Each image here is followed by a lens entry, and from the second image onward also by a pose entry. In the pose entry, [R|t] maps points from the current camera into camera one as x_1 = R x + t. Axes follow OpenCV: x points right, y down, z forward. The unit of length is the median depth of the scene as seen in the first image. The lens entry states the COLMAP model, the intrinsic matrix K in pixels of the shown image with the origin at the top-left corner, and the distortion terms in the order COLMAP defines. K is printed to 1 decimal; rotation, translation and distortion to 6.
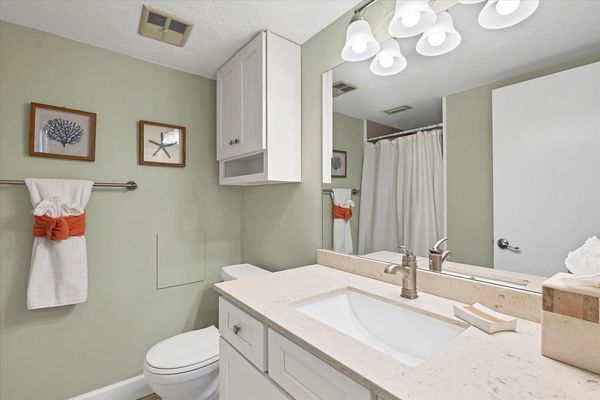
lens RADIAL K [[266.3, 0, 300.0], [0, 266.3, 200.0], [0, 0, 1]] dist [0.003248, 0.000598]
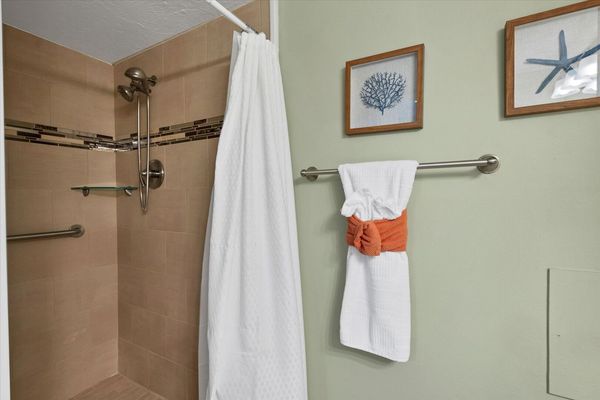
lens RADIAL K [[266.3, 0, 300.0], [0, 266.3, 200.0], [0, 0, 1]] dist [0.003248, 0.000598]
pose [[0.351286, 0.009070, -0.936224, -0.343016], [0.011763, 0.999831, 0.014100, 0.004244], [0.936194, -0.015966, 0.351120, 0.594952]]
